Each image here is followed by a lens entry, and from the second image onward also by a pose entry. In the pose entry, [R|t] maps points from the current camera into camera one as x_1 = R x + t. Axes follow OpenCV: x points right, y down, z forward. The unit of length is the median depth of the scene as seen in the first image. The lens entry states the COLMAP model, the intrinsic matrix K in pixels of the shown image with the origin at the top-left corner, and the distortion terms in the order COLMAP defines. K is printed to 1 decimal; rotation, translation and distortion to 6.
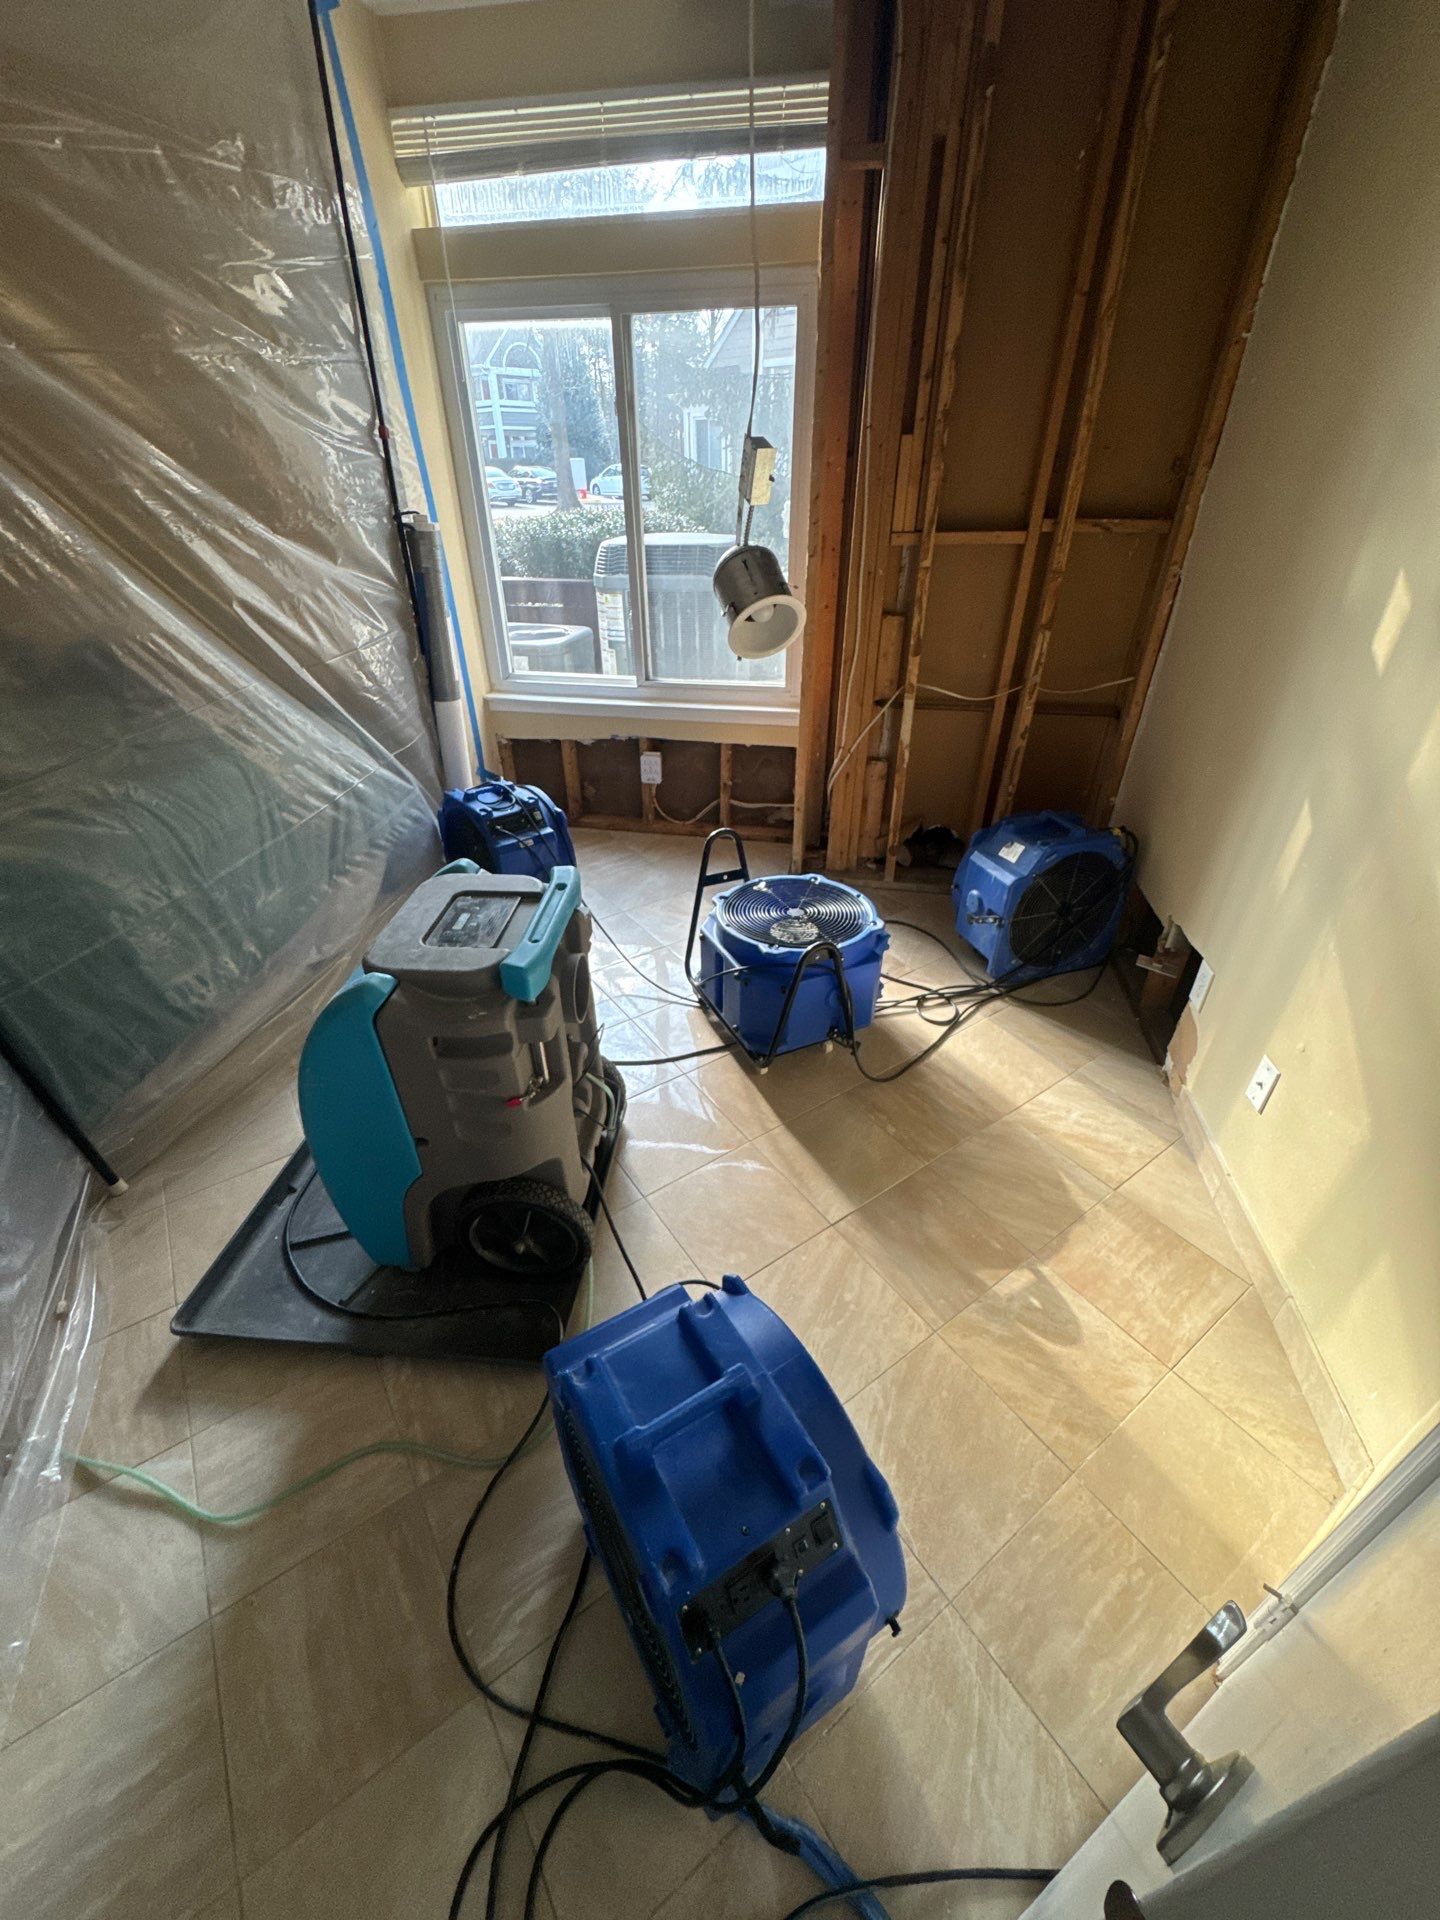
lens RADIAL K [[768.3, 0, 717.9], [0, 768.3, 953.1], [0, 0, 1]] dist [-0.001951, -0.000242]
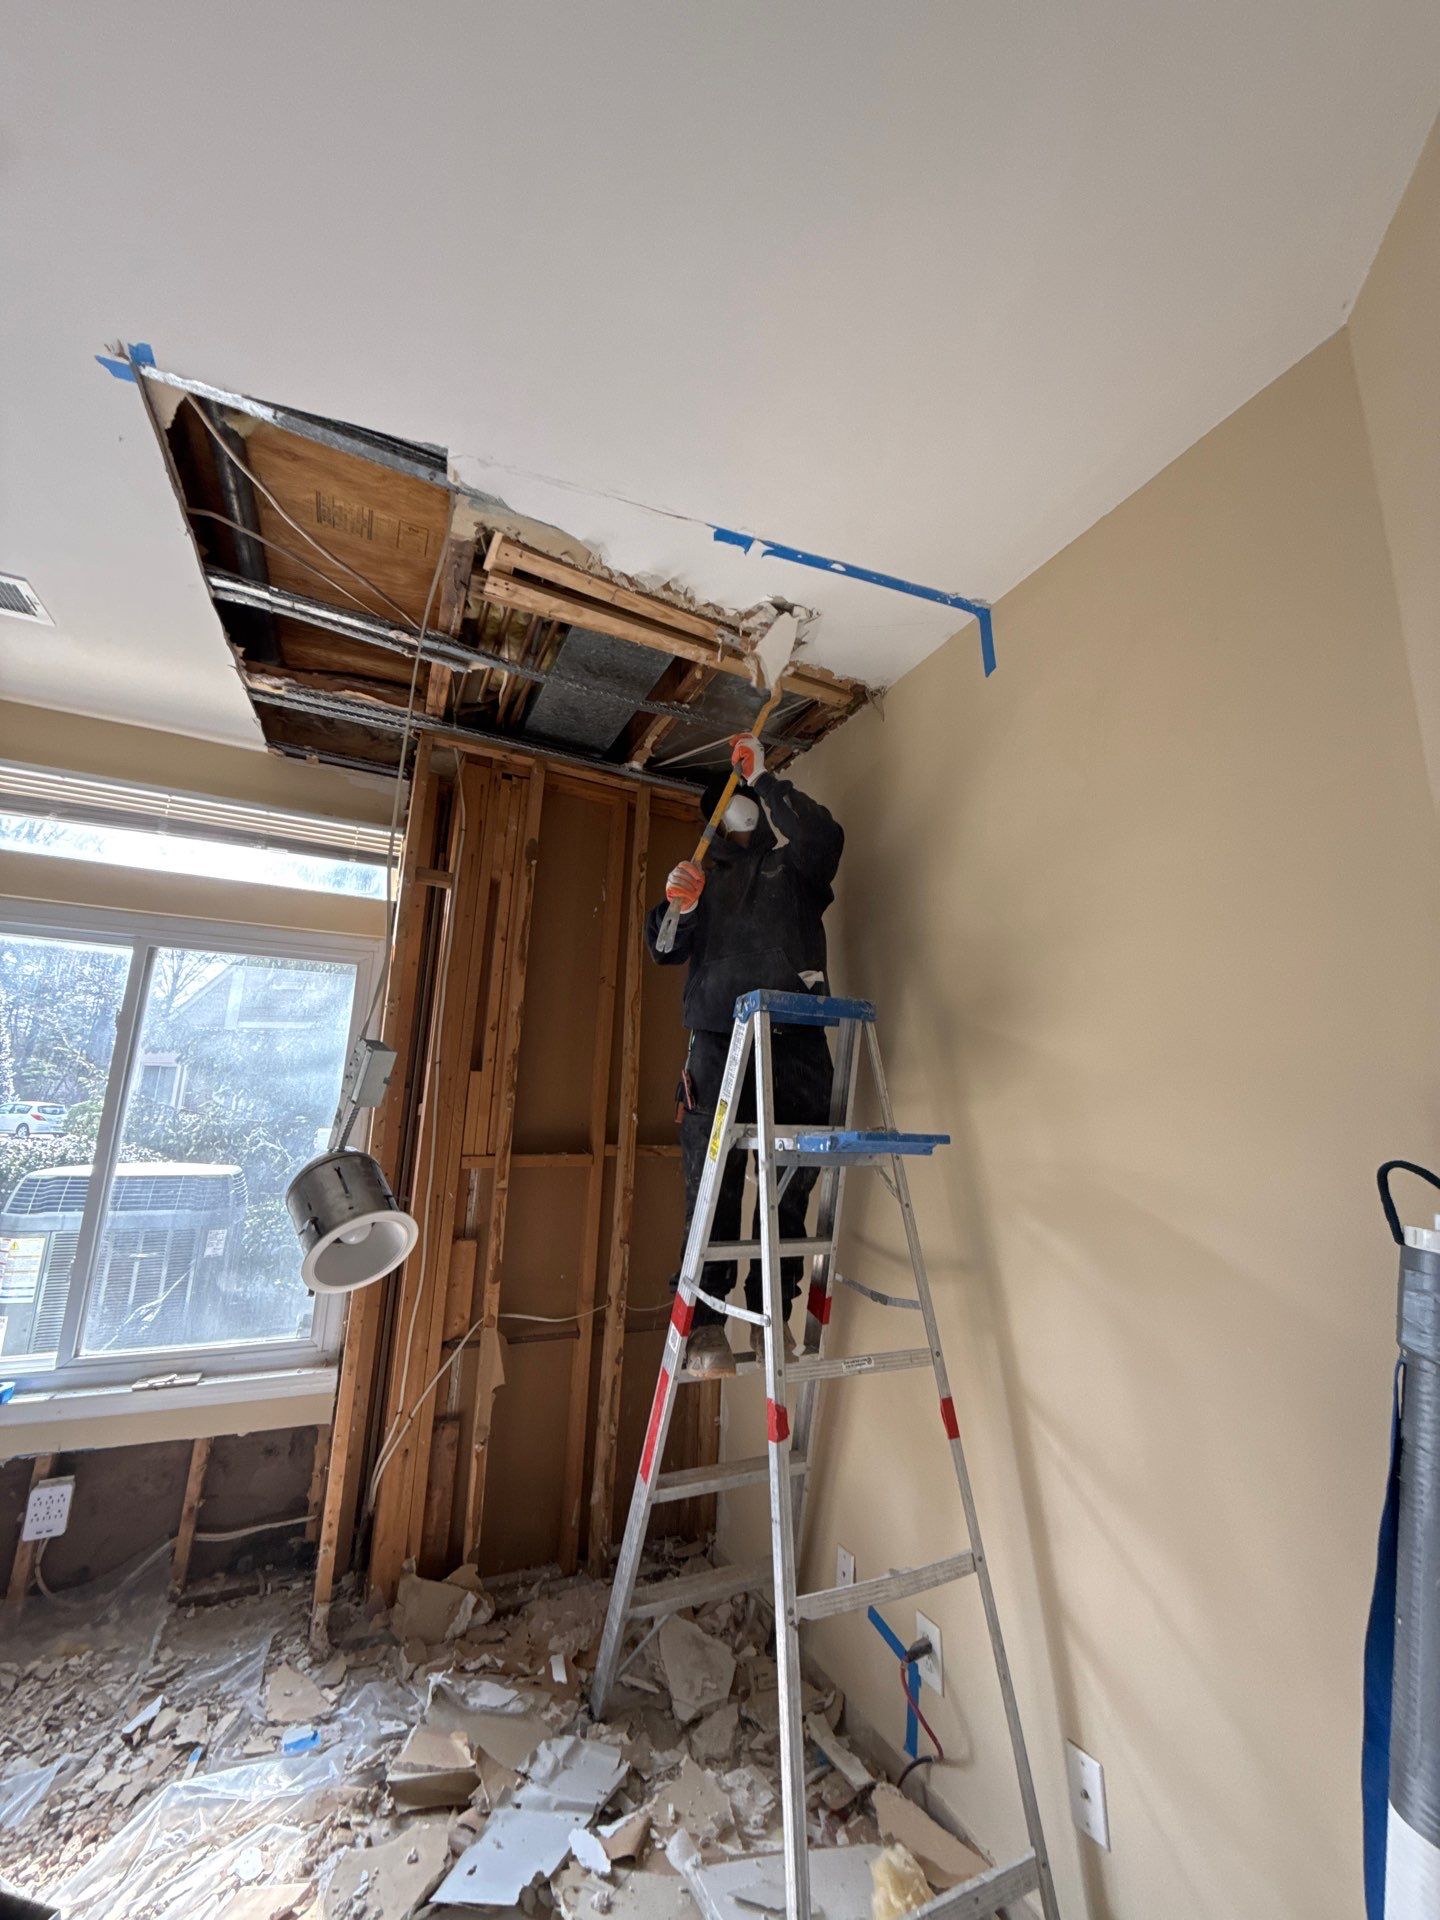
lens RADIAL K [[758.6, 0, 725.1], [0, 758.6, 965.5], [0, 0, 1]] dist [0.001511, -0.000098]
pose [[0.811641, 0.152701, 0.563845, -0.073909], [0.287747, 0.735495, -0.613391, -0.044215], [-0.508370, 0.660098, 0.553019, 0.143452]]
